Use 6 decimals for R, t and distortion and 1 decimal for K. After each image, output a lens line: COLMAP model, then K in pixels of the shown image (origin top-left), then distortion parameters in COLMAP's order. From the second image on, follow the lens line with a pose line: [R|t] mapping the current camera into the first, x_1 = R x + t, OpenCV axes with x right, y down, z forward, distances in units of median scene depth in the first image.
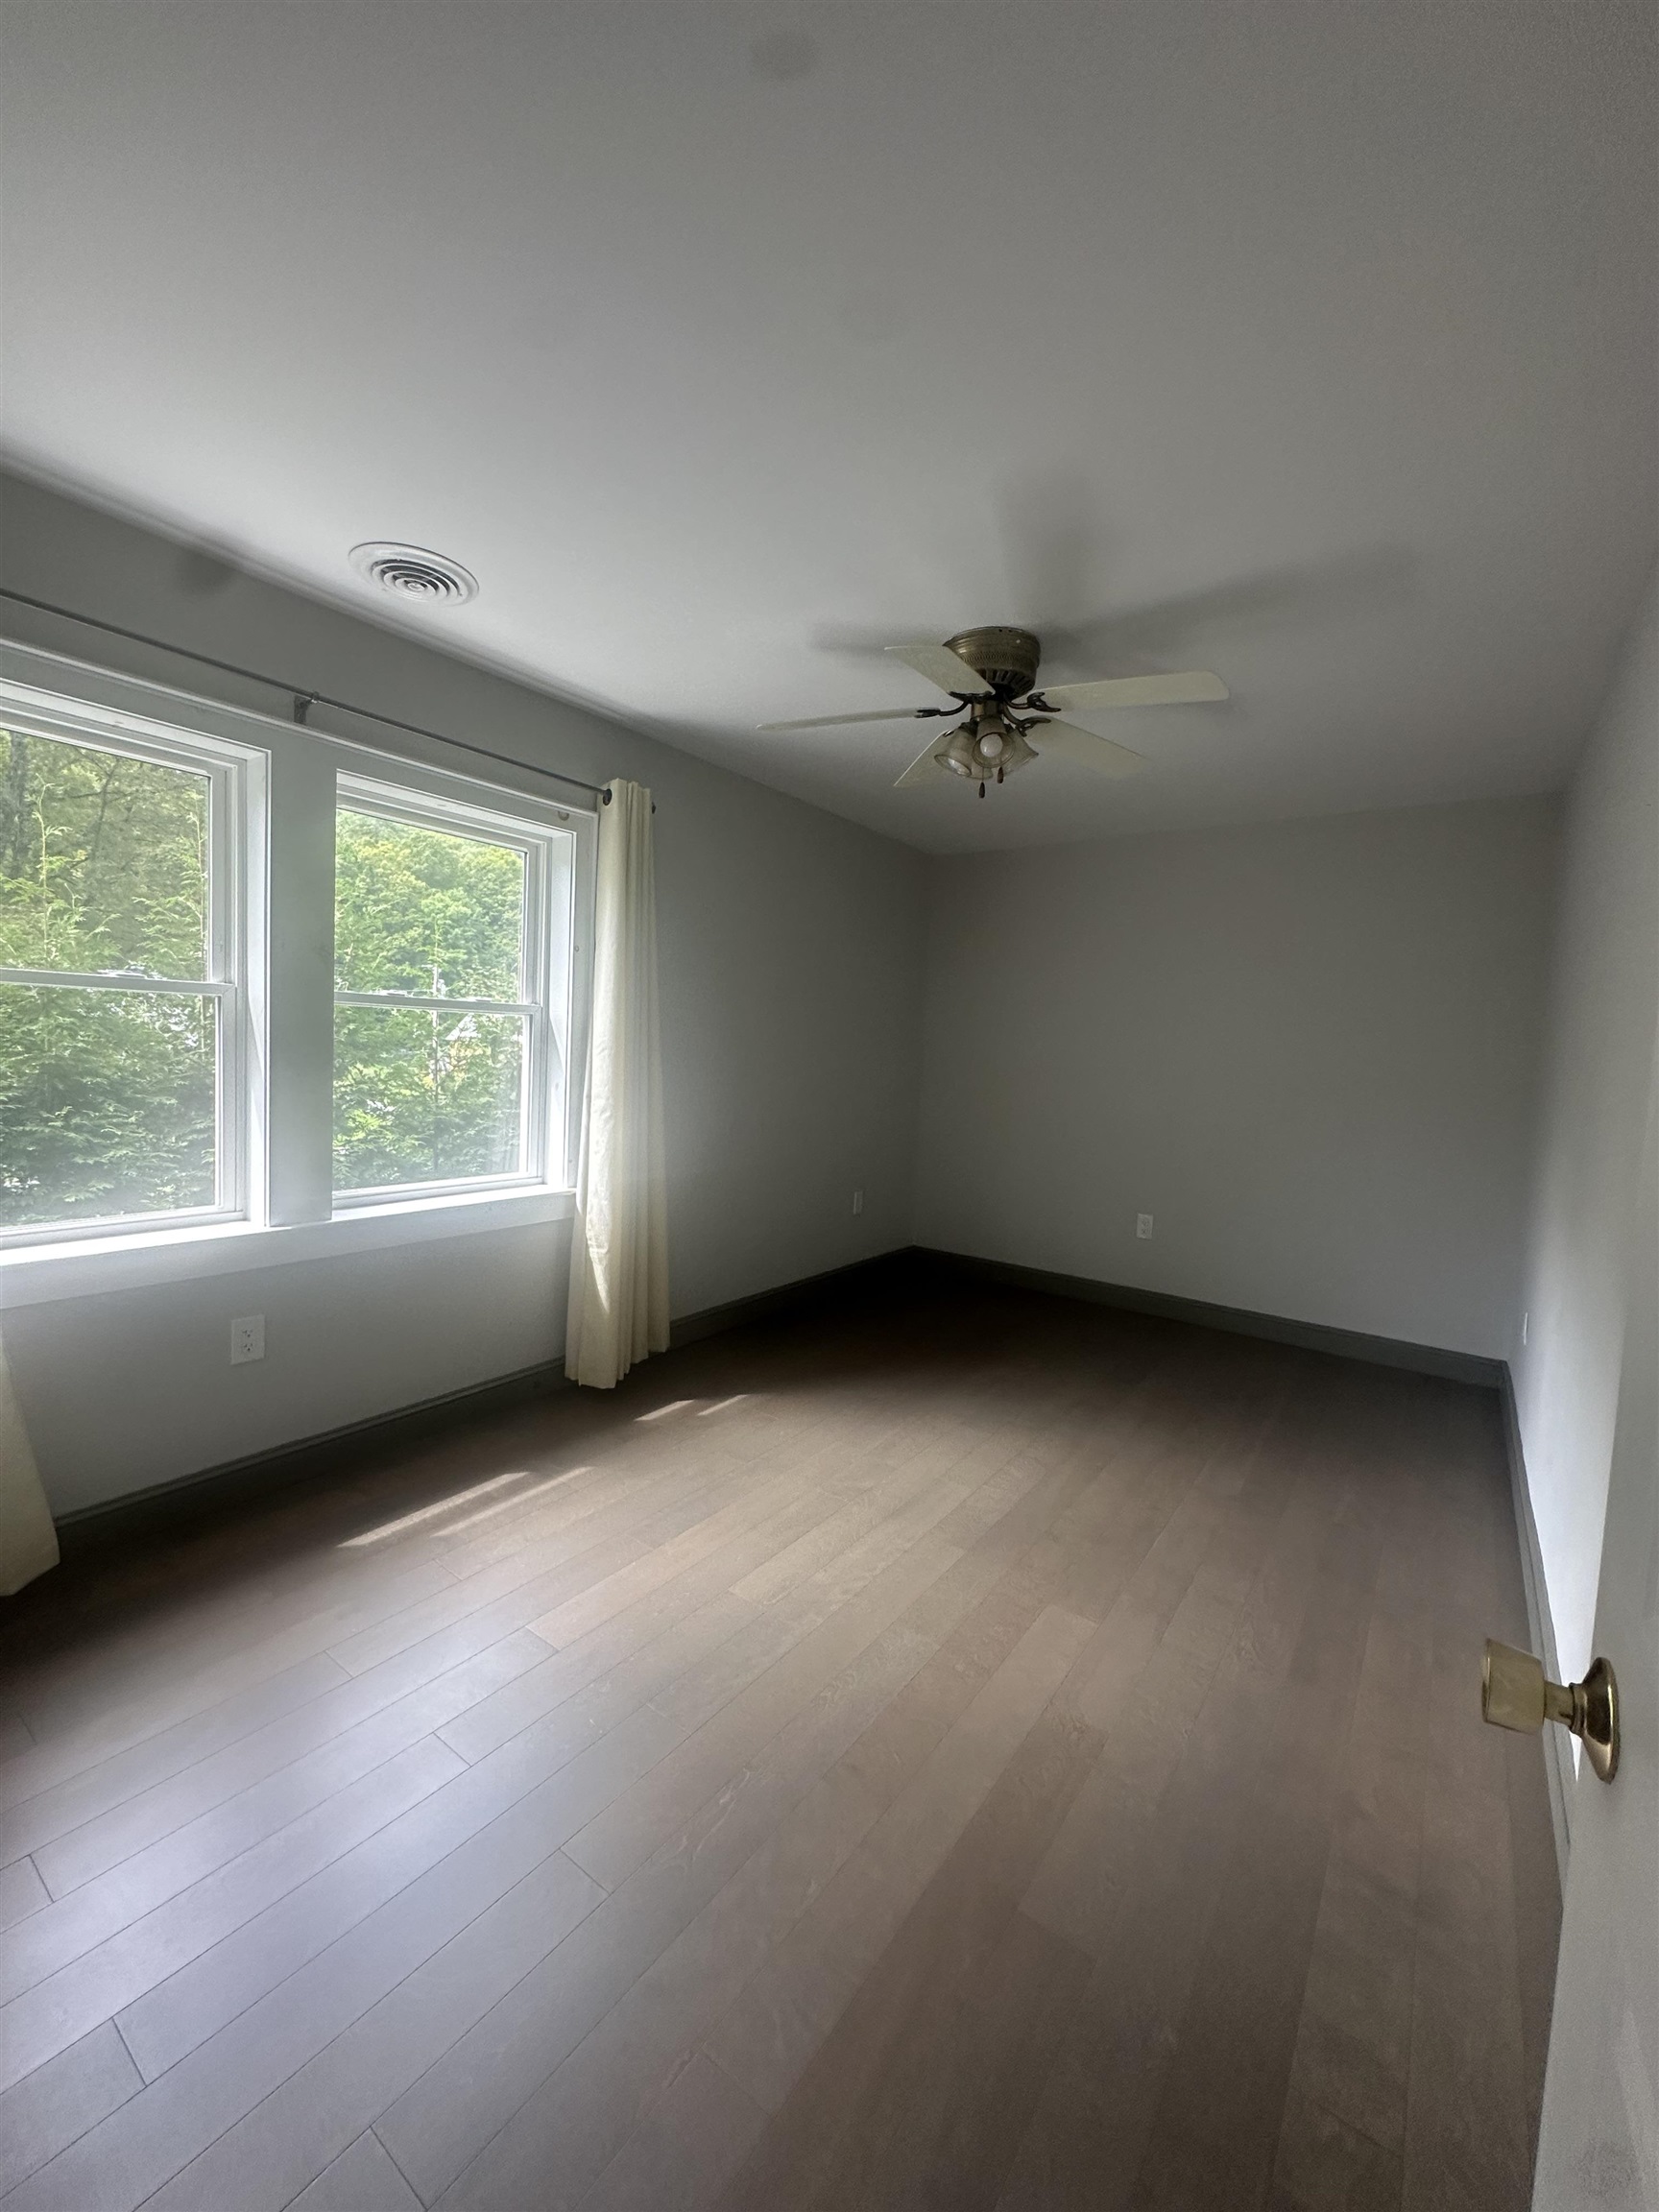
lens RADIAL K [[885.3, 0, 827.4], [0, 885.3, 1100.5], [0, 0, 1]] dist [-0.004101, 0.001570]
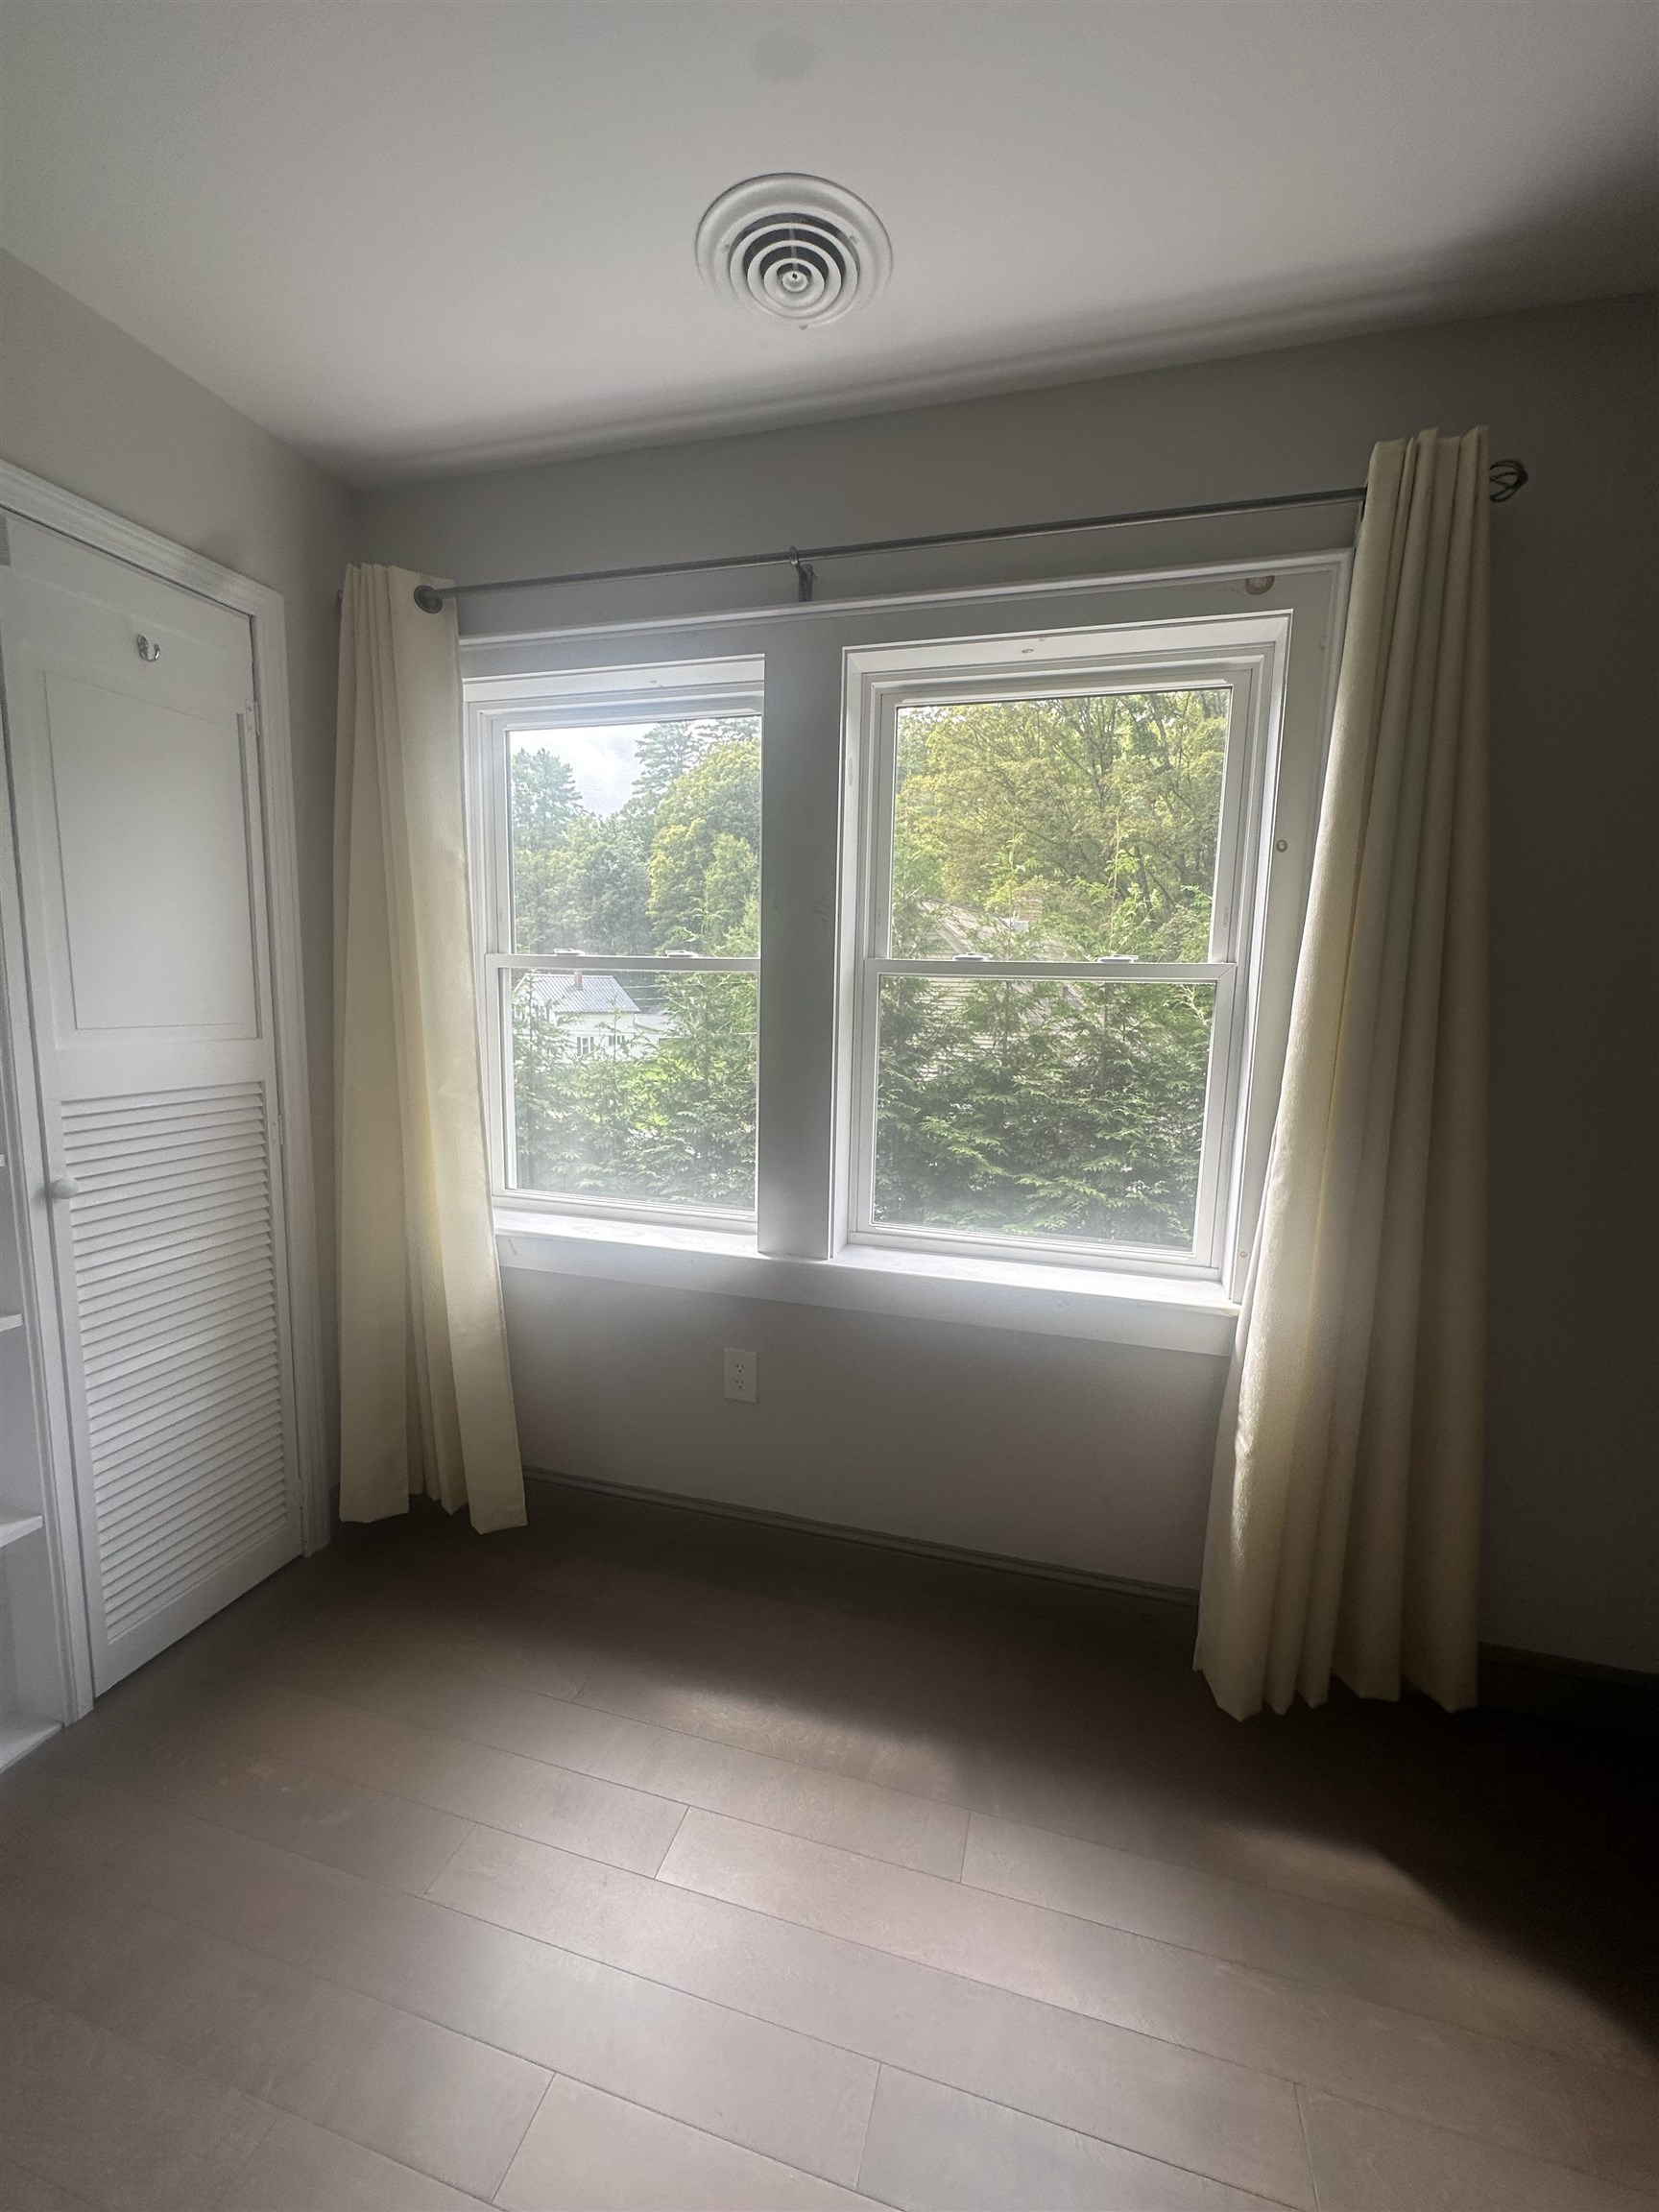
lens RADIAL K [[885.3, 0, 839.7], [0, 885.3, 1106.5], [0, 0, 1]] dist [-0.004101, 0.001570]
pose [[0.355919, 0.086068, -0.930545, 0.113238], [-0.064470, 0.995639, 0.067429, -0.039662], [0.932290, 0.035993, 0.359915, 0.589957]]
